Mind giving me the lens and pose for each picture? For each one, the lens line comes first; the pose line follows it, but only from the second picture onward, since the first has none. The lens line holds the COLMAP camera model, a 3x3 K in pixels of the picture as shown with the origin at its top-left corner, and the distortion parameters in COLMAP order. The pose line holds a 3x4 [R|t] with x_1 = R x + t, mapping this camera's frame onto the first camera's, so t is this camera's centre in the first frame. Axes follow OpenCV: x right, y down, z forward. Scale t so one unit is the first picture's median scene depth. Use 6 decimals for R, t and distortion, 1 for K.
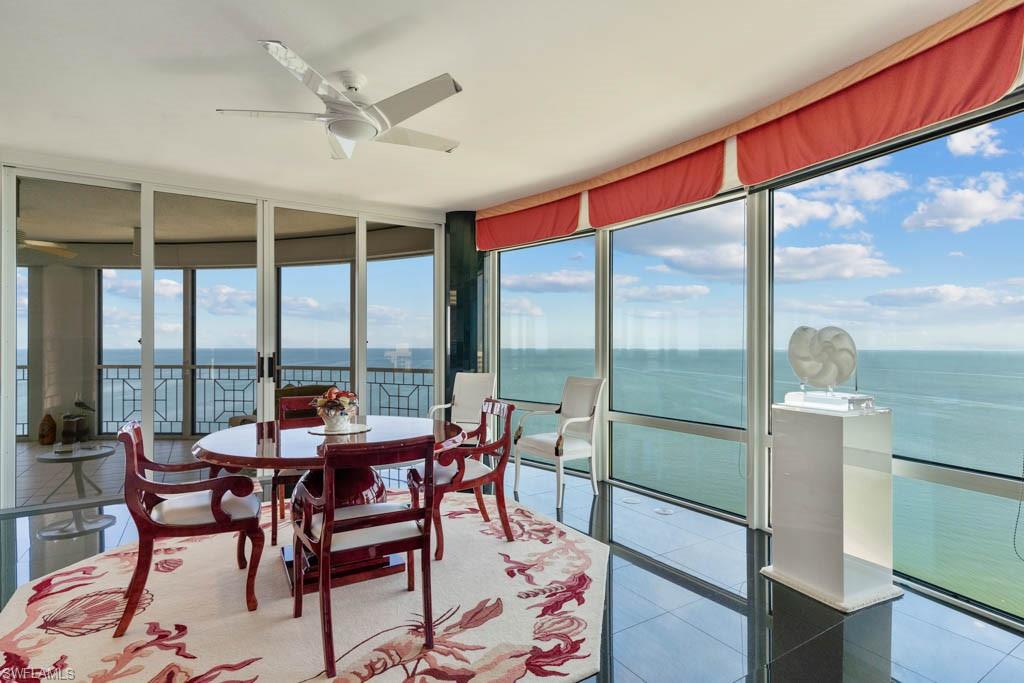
lens RADIAL K [[503.0, 0, 508.2], [0, 503.0, 346.1], [0, 0, 1]] dist [0.004727, 0.000363]
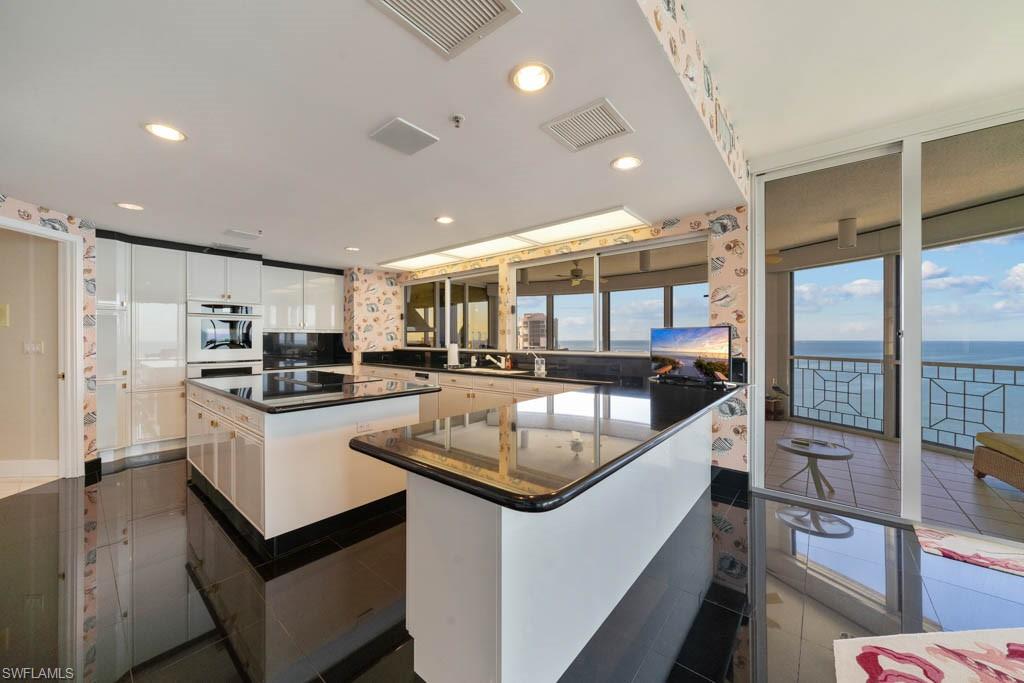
lens RADIAL K [[376.2, 0, 502.9], [0, 376.2, 340.5], [0, 0, 1]] dist [-0.006858, 0.002094]
pose [[0.309986, 0.003947, -0.950733, -0.351152], [-0.000143, 0.999992, 0.004105, -0.000780], [0.950741, -0.001136, 0.309984, 0.197664]]
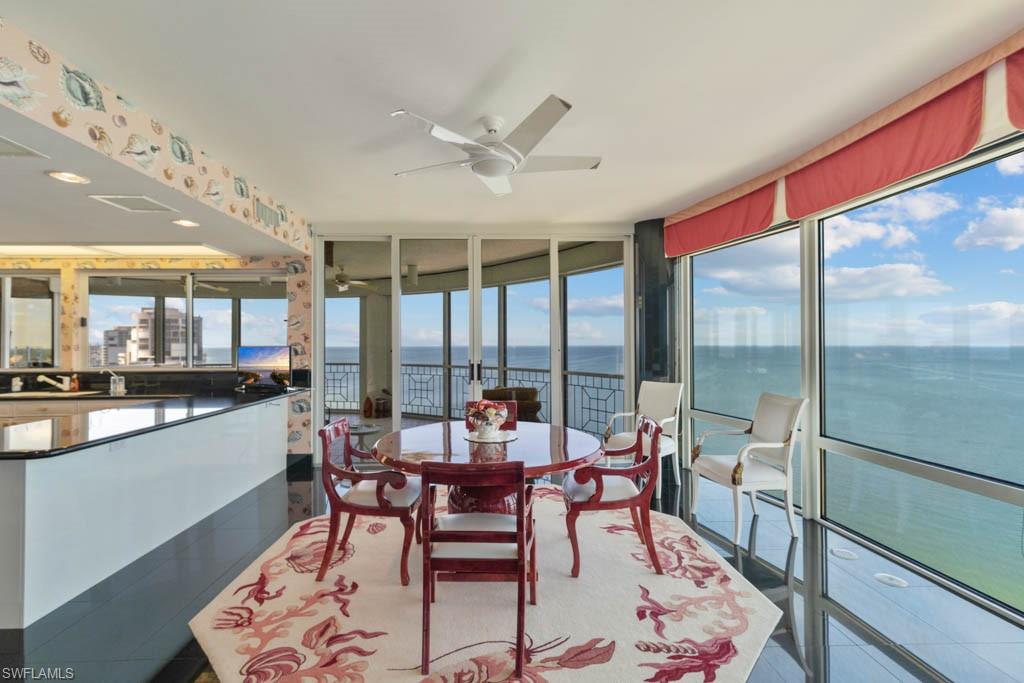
lens RADIAL K [[447.9, 0, 502.4], [0, 447.9, 340.4], [0, 0, 1]] dist [0.003244, 0.000313]
pose [[0.866290, -0.007249, -0.499489, 0.128622], [0.003225, 0.999955, -0.008919, -0.027011], [0.499531, 0.006115, 0.866274, 0.104522]]
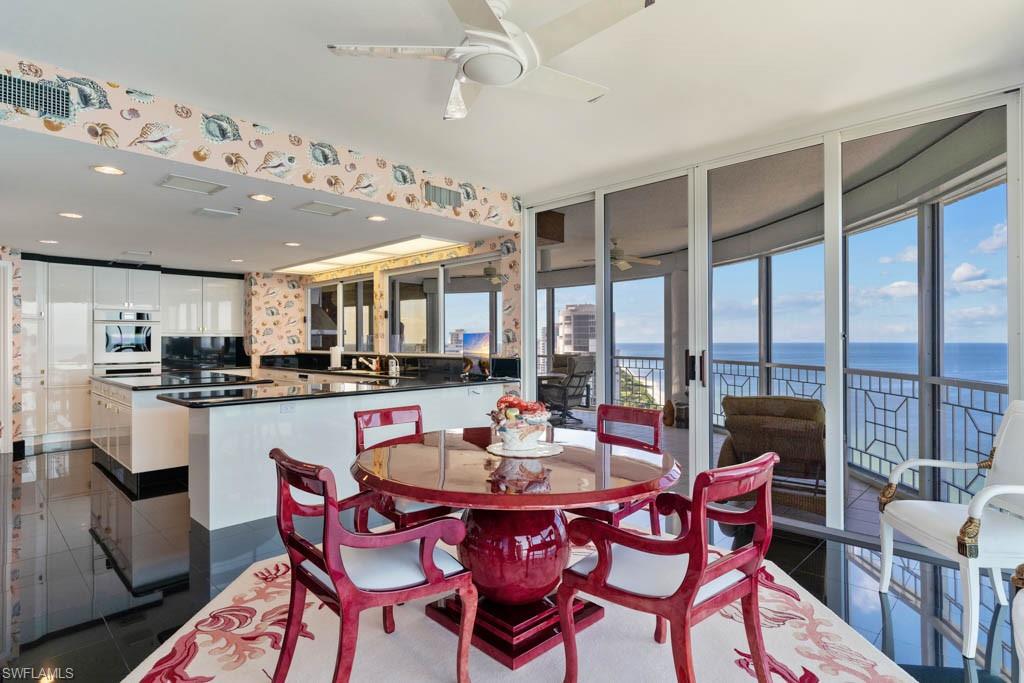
lens RADIAL K [[537.3, 0, 499.6], [0, 537.3, 341.2], [0, 0, 1]] dist [0.002406, 0.001162]
pose [[0.235060, -0.000609, -0.971981, 0.331481], [0.001977, 0.999998, -0.000148, -0.003173], [0.971979, -0.001886, 0.235061, 0.527948]]
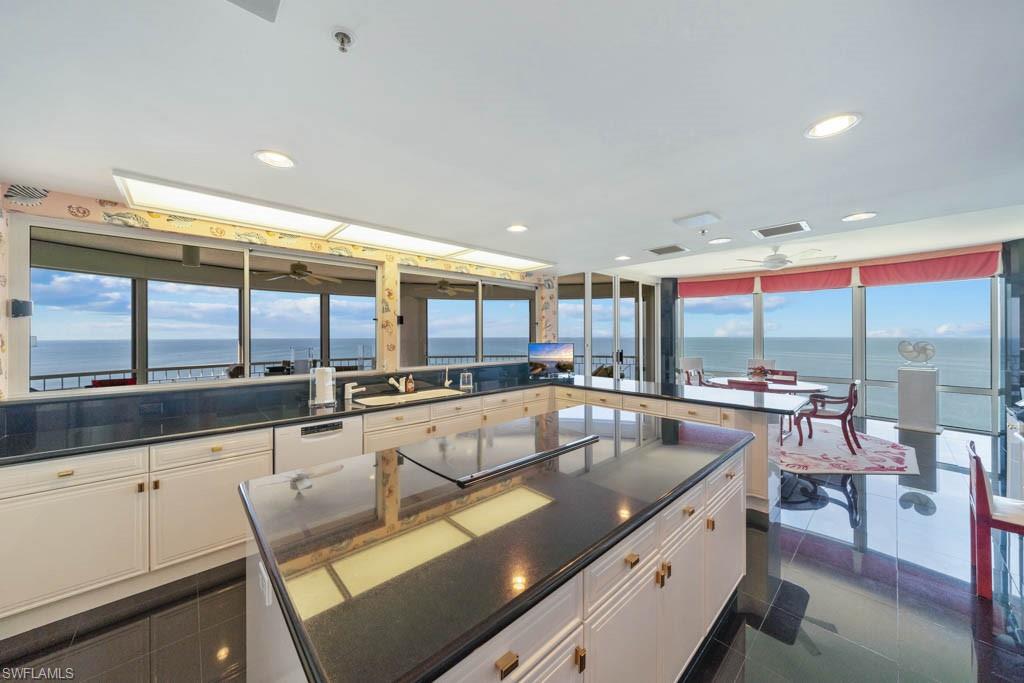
lens RADIAL K [[352.1, 0, 510.4], [0, 352.1, 336.6], [0, 0, 1]] dist [-0.001685, -0.000104]
pose [[0.980639, -0.004276, 0.195777, -1.313578], [0.004410, 0.999990, -0.000248, -0.046338], [-0.195774, 0.001106, 0.980648, -0.340529]]
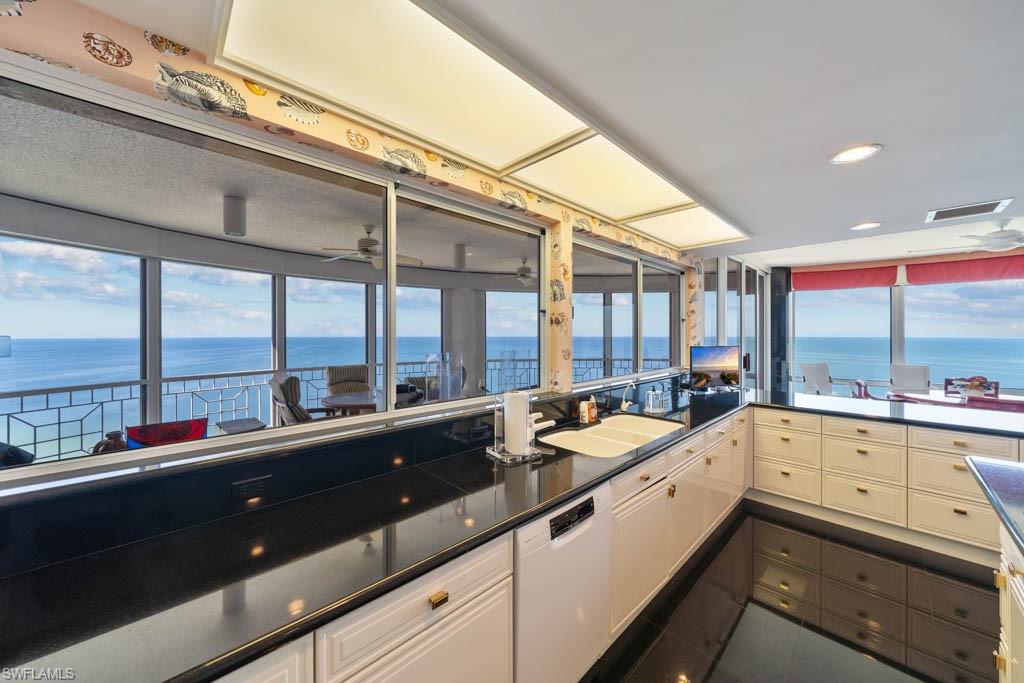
lens RADIAL K [[359.0, 0, 510.4], [0, 359.0, 336.4], [0, 0, 1]] dist [-0.004800, -0.000067]
pose [[0.976739, -0.002422, 0.214417, -1.641188], [0.001712, 0.999992, 0.003500, -0.051893], [-0.214424, -0.003051, 0.976736, 0.022088]]
